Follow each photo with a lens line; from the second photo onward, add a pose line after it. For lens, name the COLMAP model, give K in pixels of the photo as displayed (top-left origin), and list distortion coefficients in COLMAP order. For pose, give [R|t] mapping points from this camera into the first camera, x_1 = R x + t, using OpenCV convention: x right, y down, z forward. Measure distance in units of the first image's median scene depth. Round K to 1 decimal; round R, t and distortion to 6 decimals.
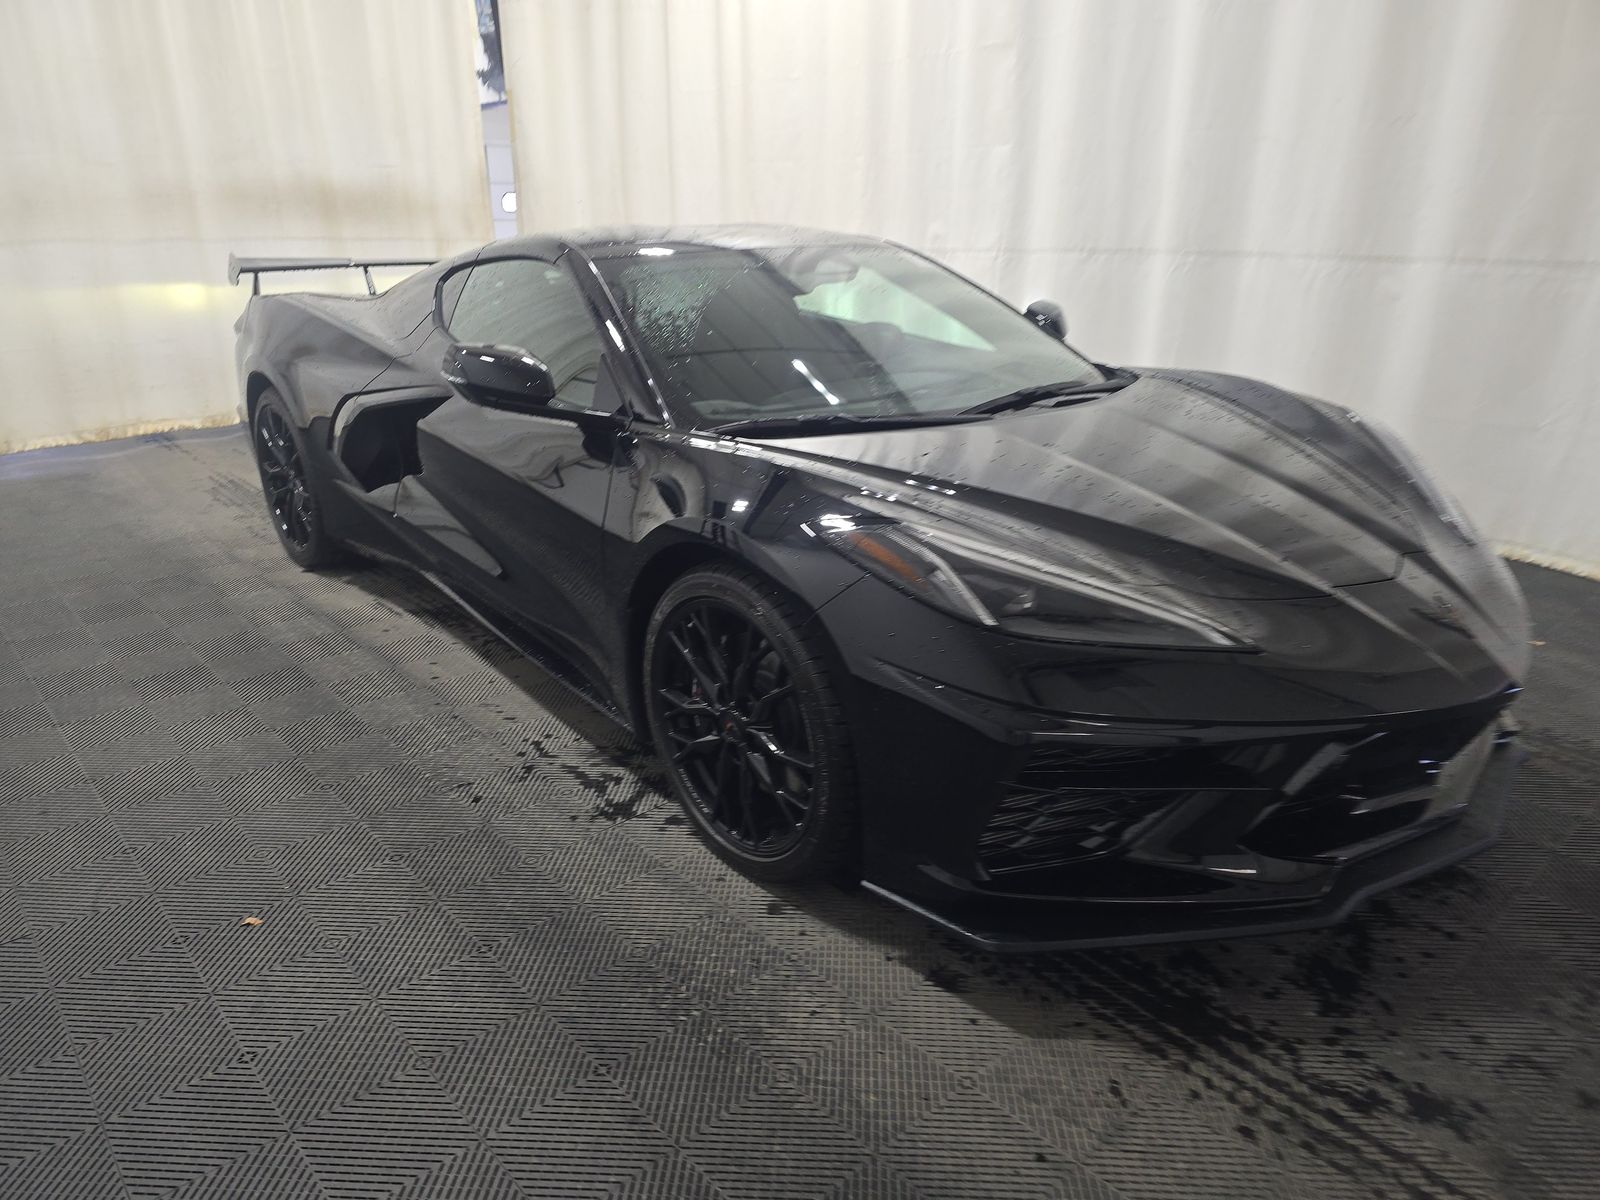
lens RADIAL K [[1070.1, 0, 794.5], [0, 1070.1, 596.7], [0, 0, 1]] dist [0.062348, -0.050313]
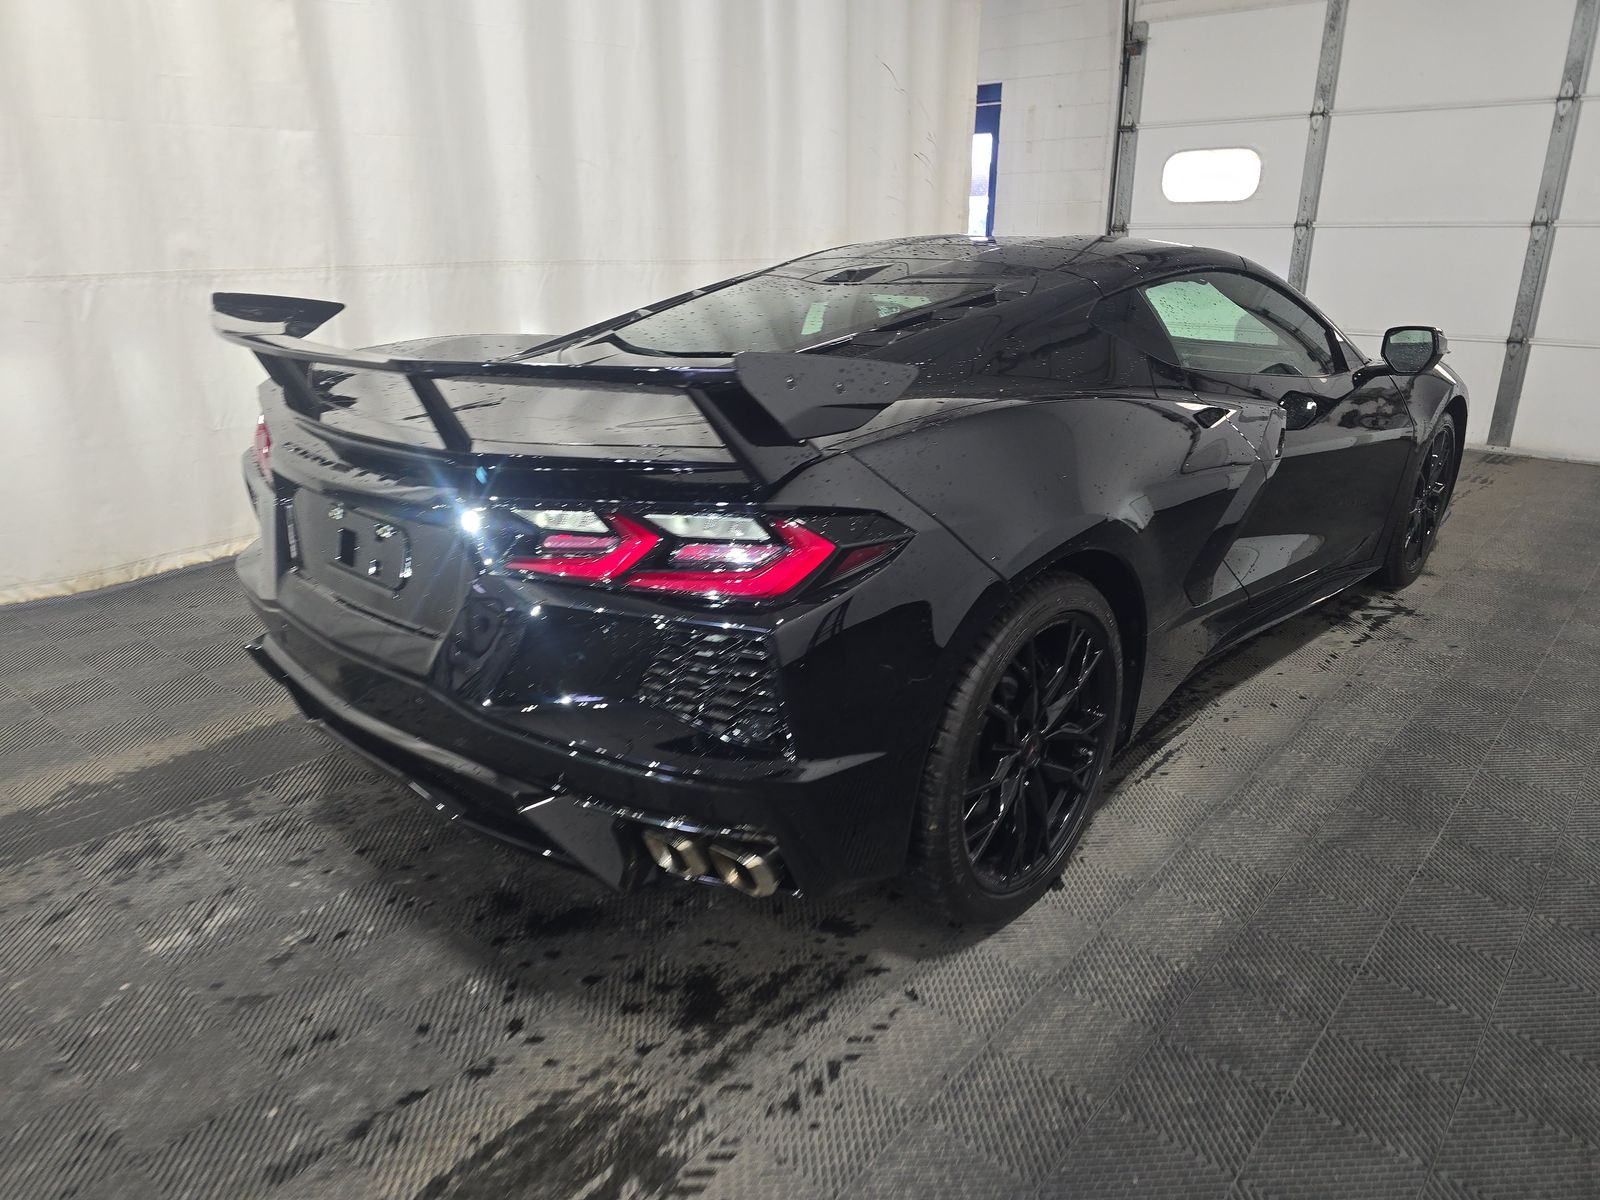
lens RADIAL K [[1070.1, 0, 794.5], [0, 1070.1, 596.7], [0, 0, 1]] dist [0.062348, -0.050313]
pose [[-0.126647, -0.326845, 0.936554, -1.341384], [0.324629, 0.878508, 0.350486, -0.579168], [-0.937324, 0.348421, -0.005157, 1.607360]]
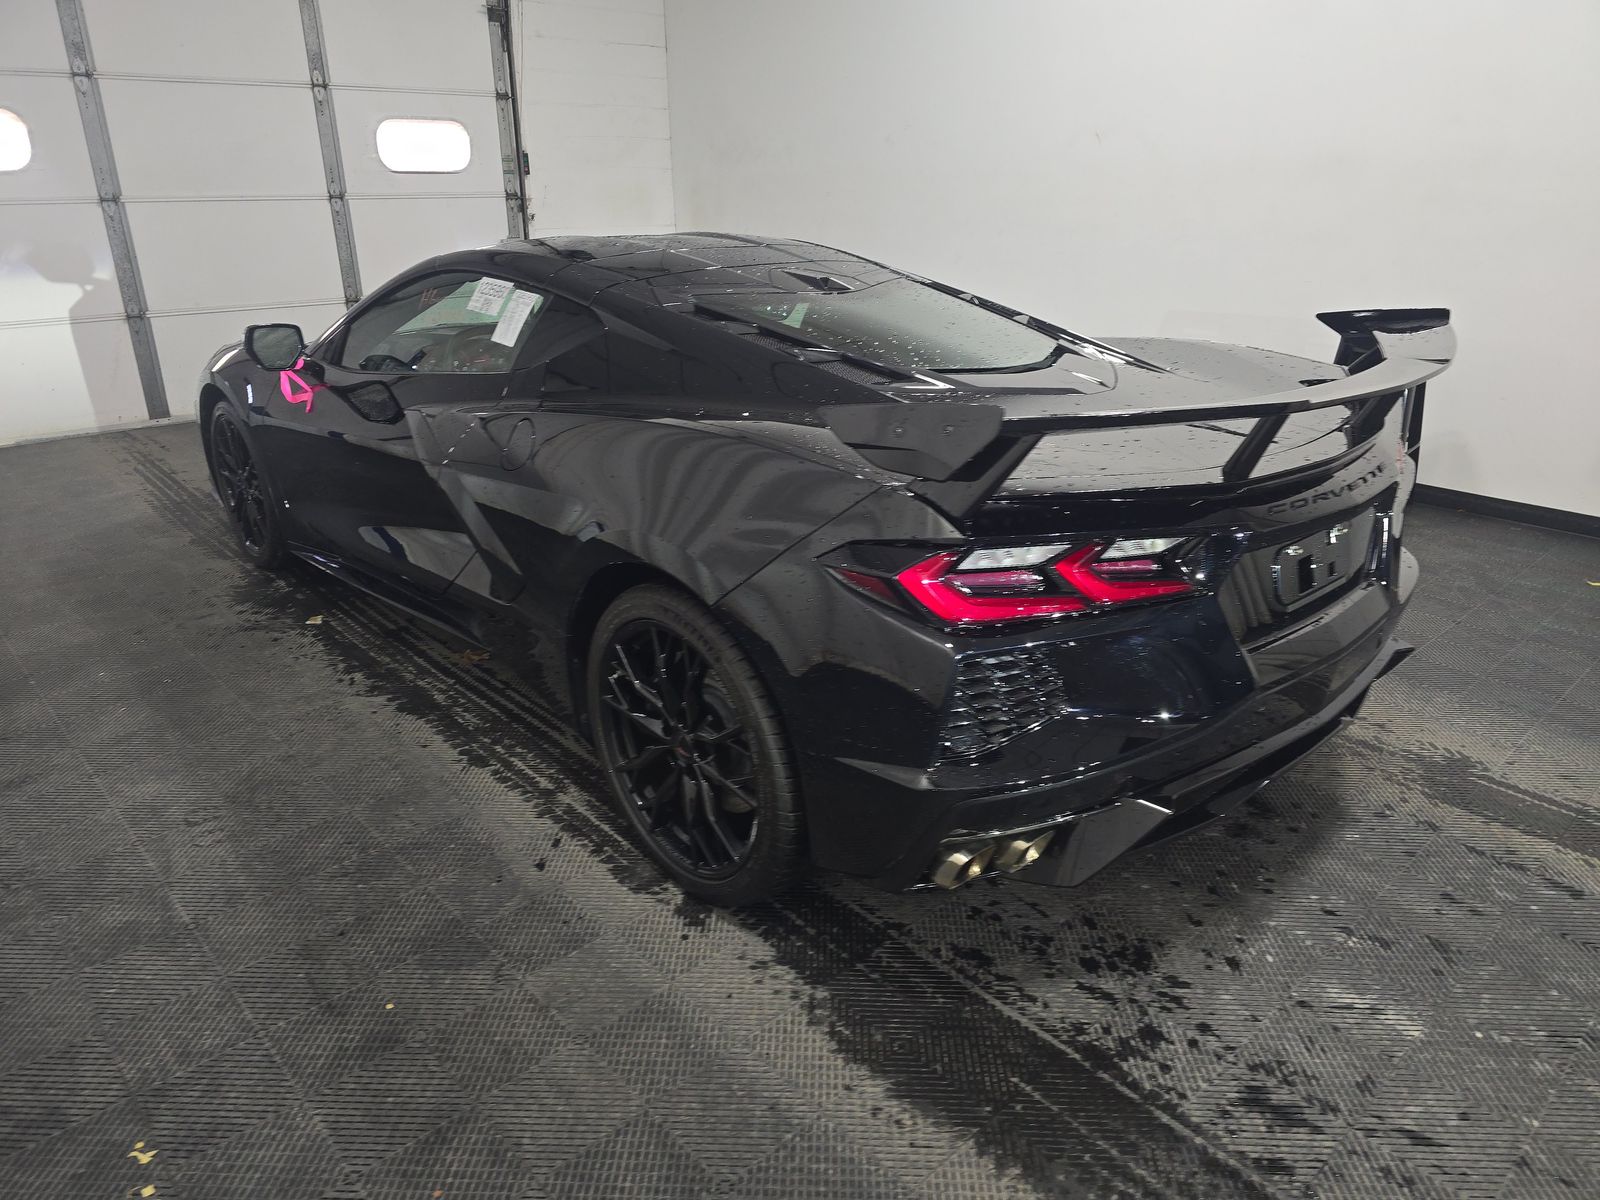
lens RADIAL K [[1070.1, 0, 794.5], [0, 1070.1, 596.7], [0, 0, 1]] dist [0.062348, -0.050313]
pose [[-0.999751, 0.005622, -0.021592, -0.262833], [-0.009858, 0.756862, 0.653501, -0.923877], [0.020016, 0.653551, -0.756618, 2.429691]]
